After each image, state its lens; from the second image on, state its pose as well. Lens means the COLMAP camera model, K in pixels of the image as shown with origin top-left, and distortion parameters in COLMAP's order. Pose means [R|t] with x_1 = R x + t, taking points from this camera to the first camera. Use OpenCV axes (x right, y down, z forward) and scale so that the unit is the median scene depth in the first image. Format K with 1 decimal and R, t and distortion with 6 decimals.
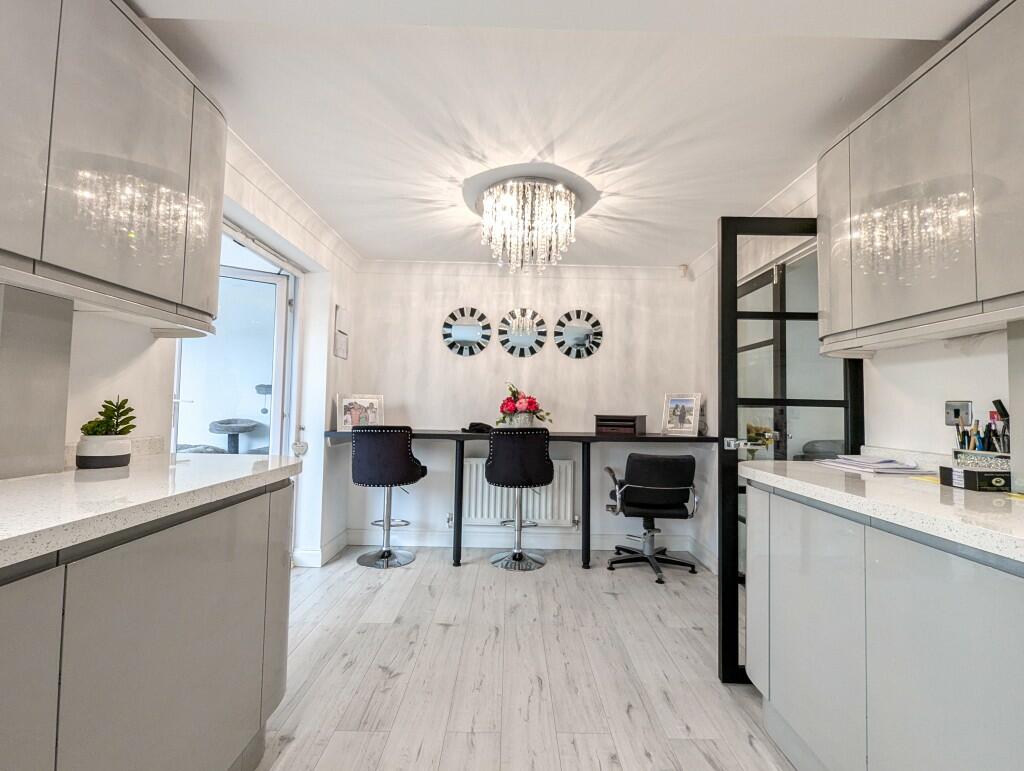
lens RADIAL K [[446.1, 0, 512.2], [0, 446.1, 385.4], [0, 0, 1]] dist [0.003057, 0.000355]
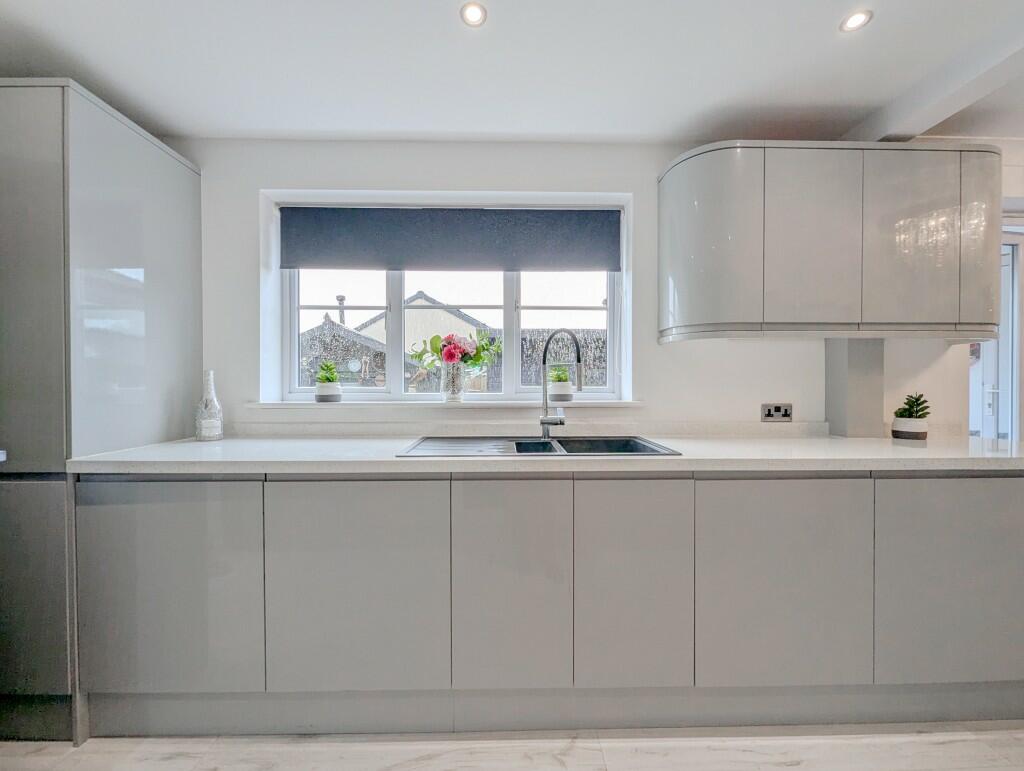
lens RADIAL K [[421.7, 0, 512.7], [0, 421.7, 381.5], [0, 0, 1]] dist [-0.001411, -0.000876]
pose [[0.016009, -0.024339, -0.999576, 0.501511], [0.047390, 0.998599, -0.023557, -0.042628], [0.998748, -0.046993, 0.017140, -0.366086]]
